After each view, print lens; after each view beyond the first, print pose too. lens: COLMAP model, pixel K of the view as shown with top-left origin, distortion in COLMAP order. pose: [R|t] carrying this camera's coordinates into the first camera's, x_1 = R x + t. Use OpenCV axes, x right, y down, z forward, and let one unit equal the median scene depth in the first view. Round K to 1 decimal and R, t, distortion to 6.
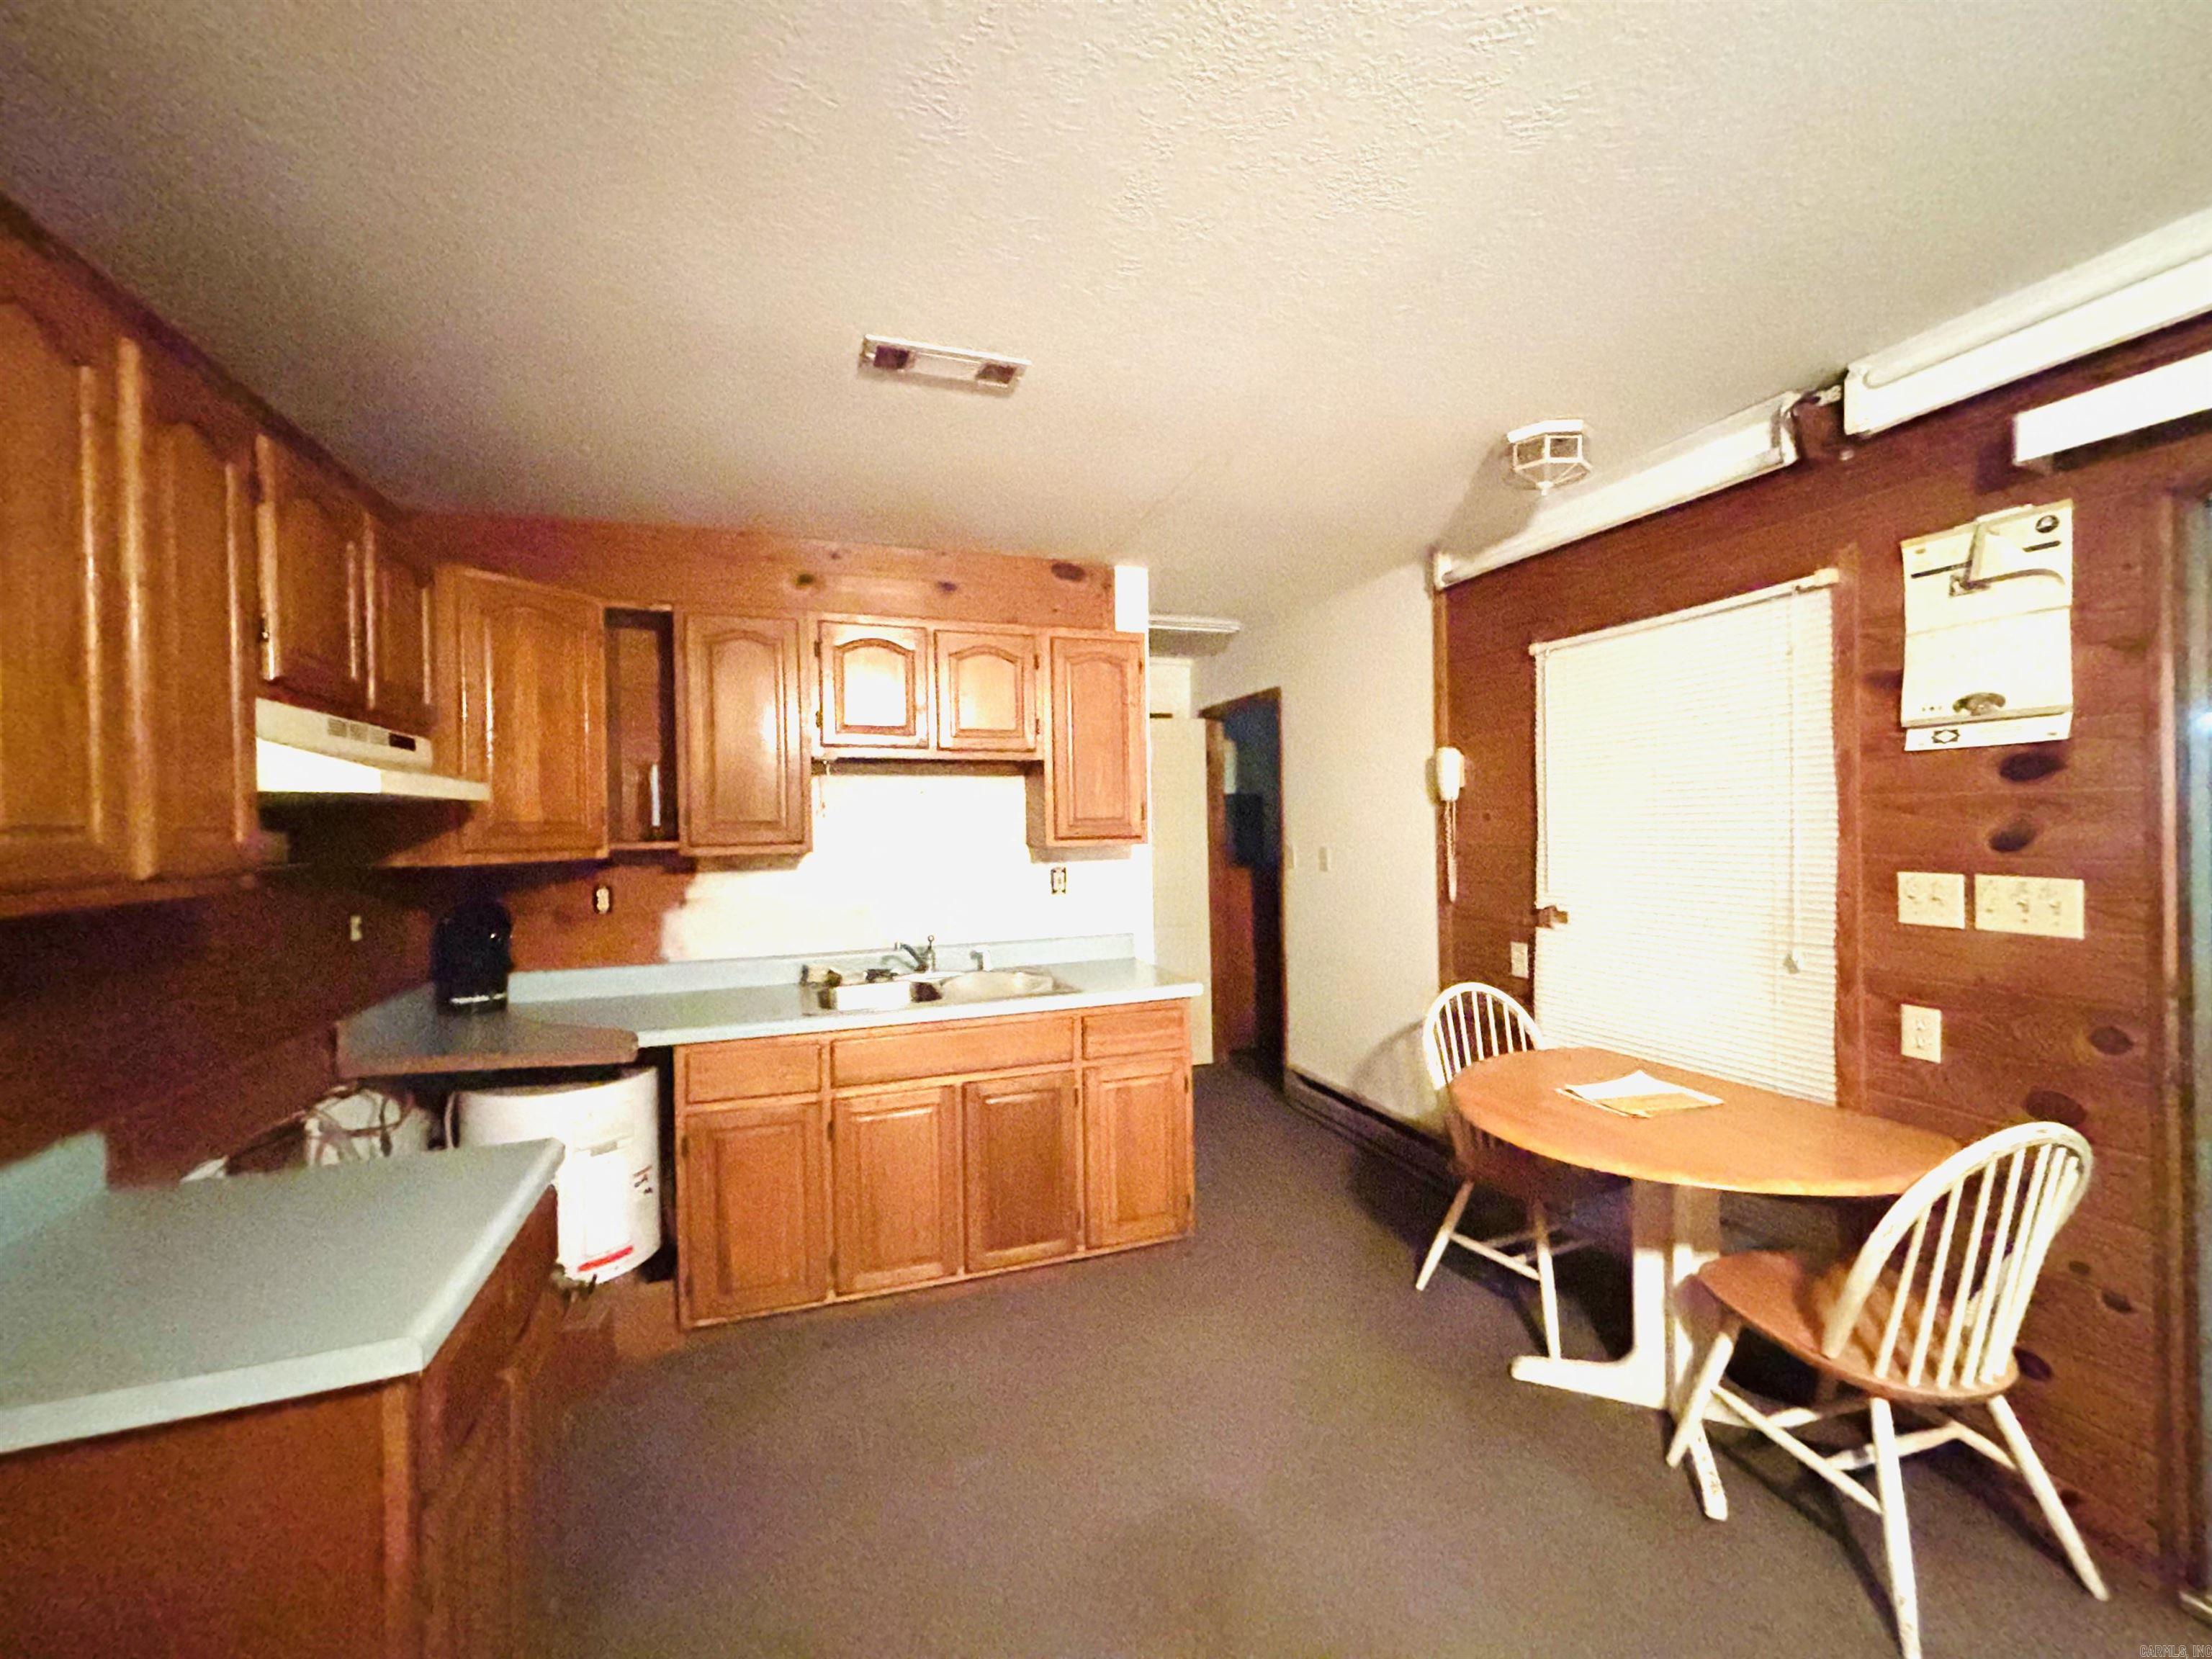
lens RADIAL K [[885.2, 0, 1116.8], [0, 885.2, 829.2], [0, 0, 1]] dist [-0.003731, 0.000533]
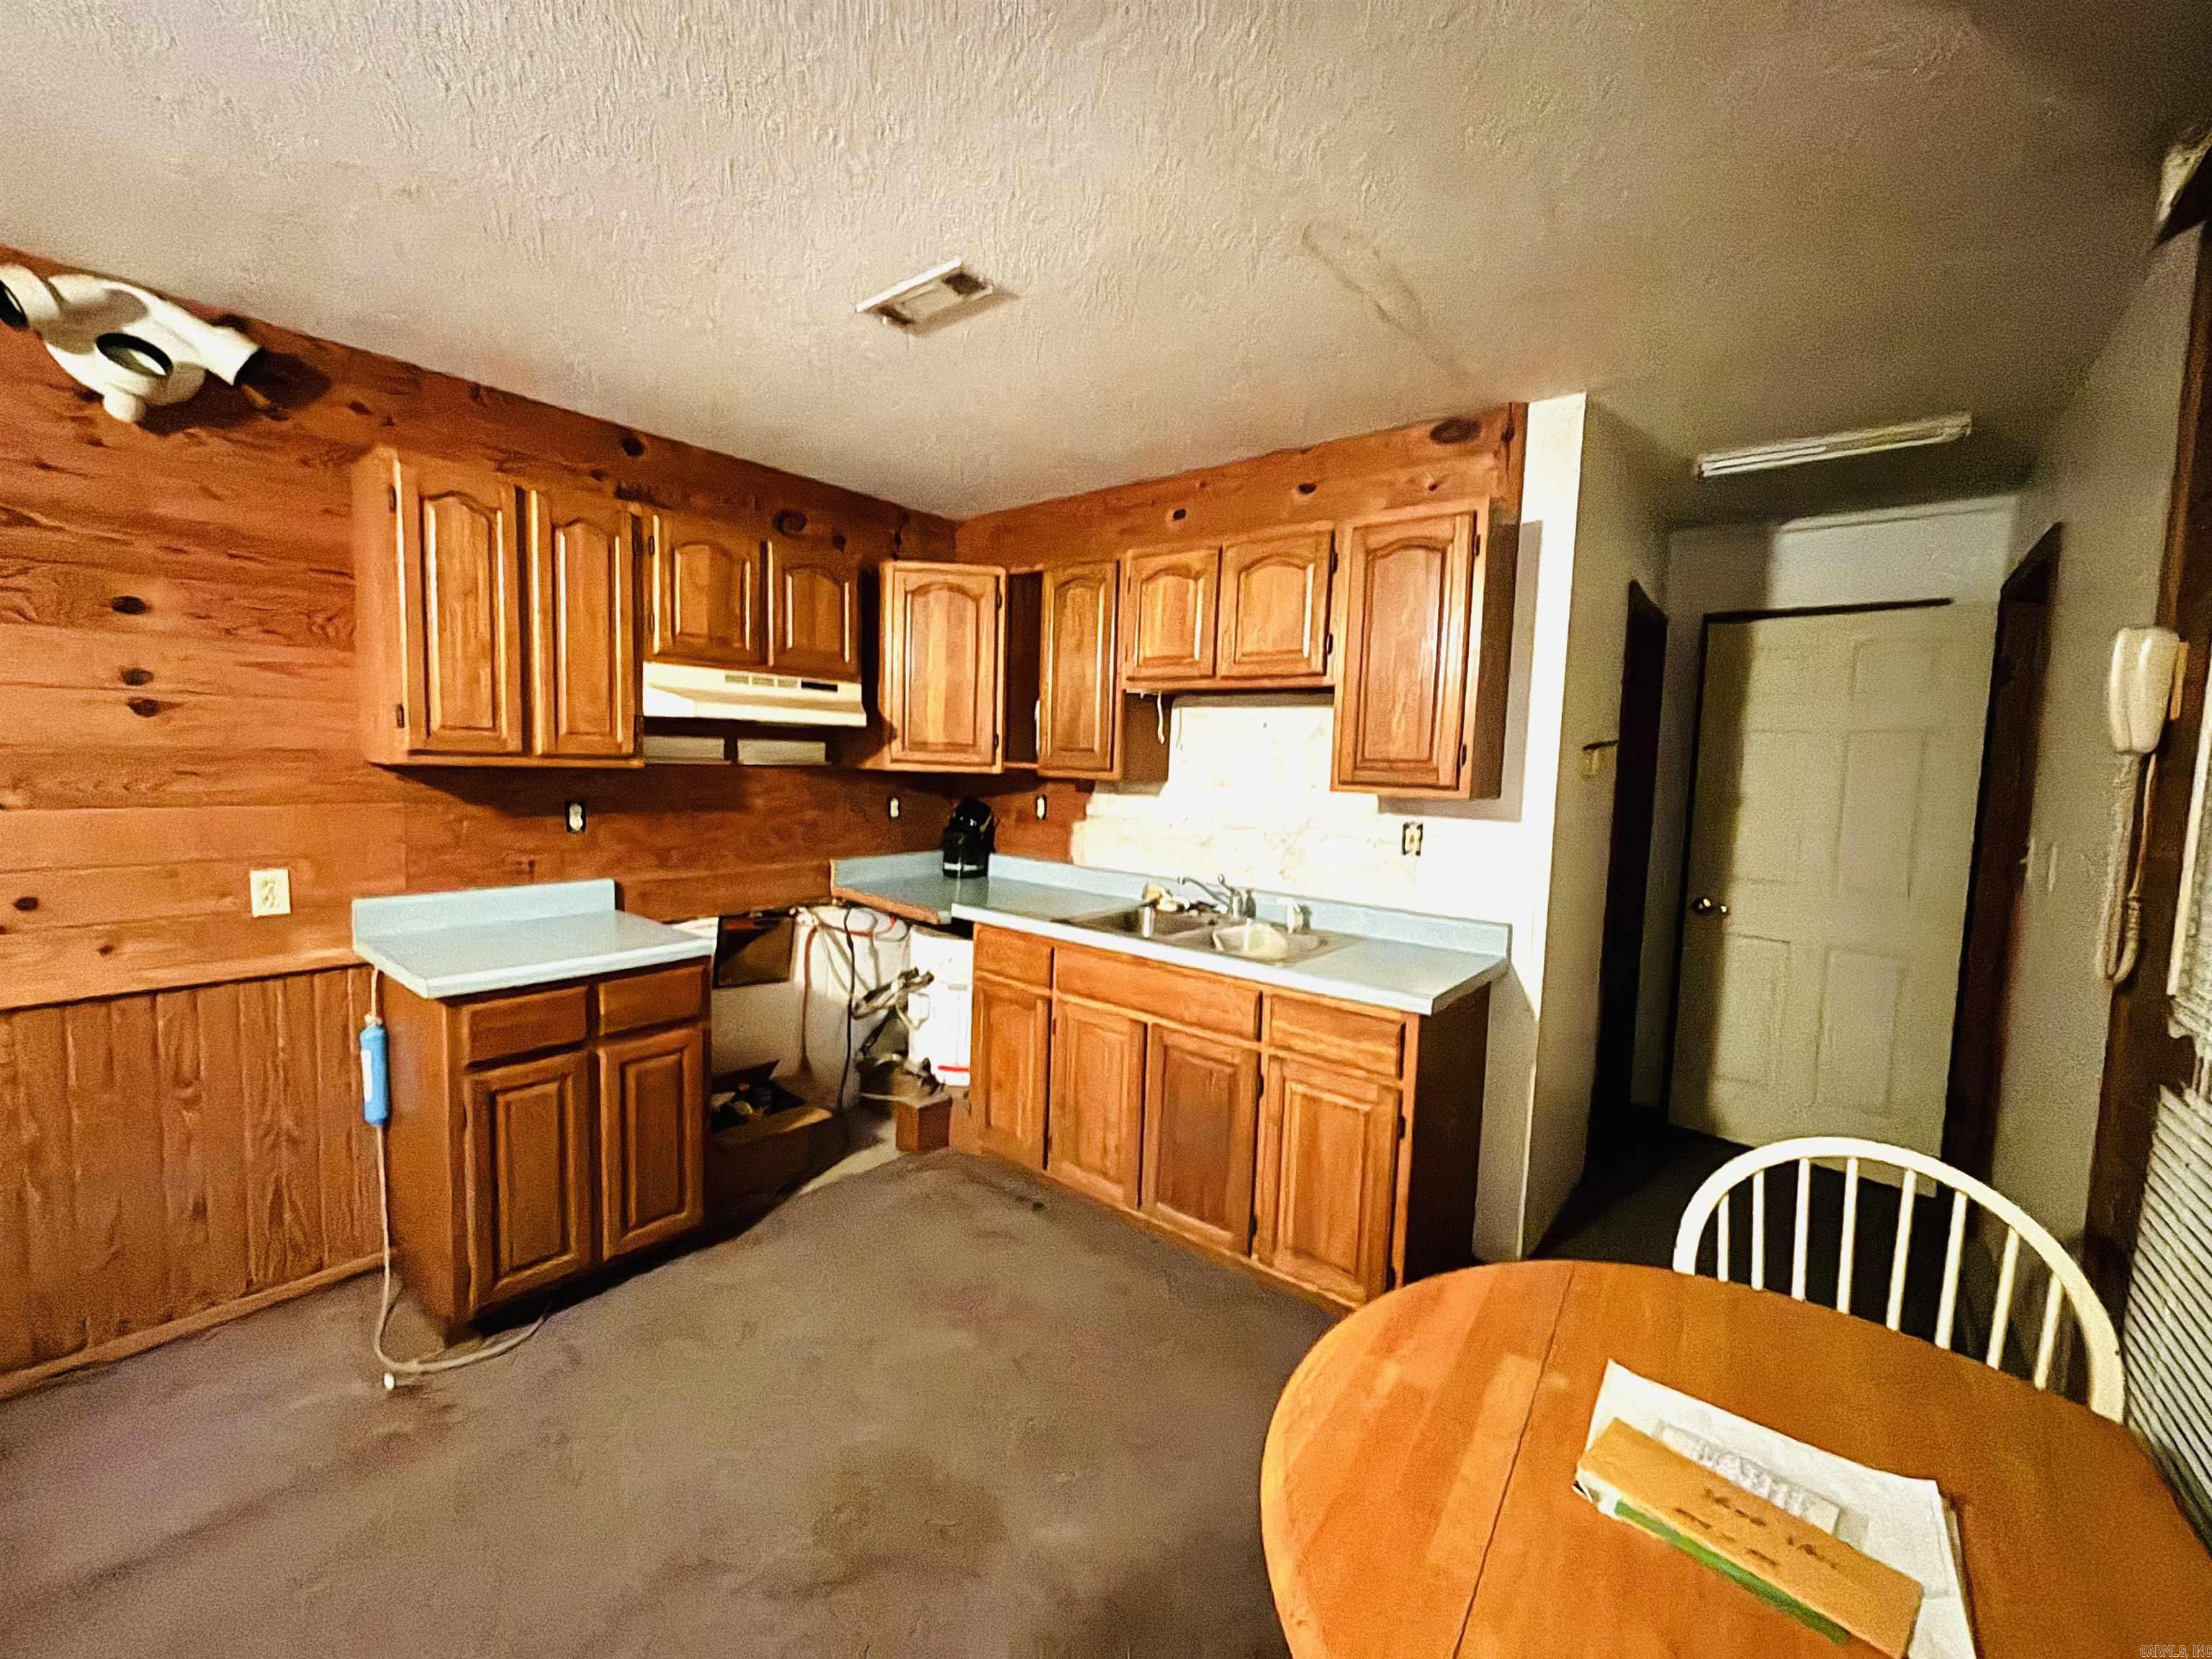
lens RADIAL K [[885.2, 0, 1107.1], [0, 885.2, 825.9], [0, 0, 1]] dist [-0.003731, 0.000533]
pose [[0.531856, 0.103578, -0.840477, 0.559407], [-0.051763, 0.994612, 0.089818, -0.013173], [0.845251, -0.004264, 0.534352, 0.415082]]
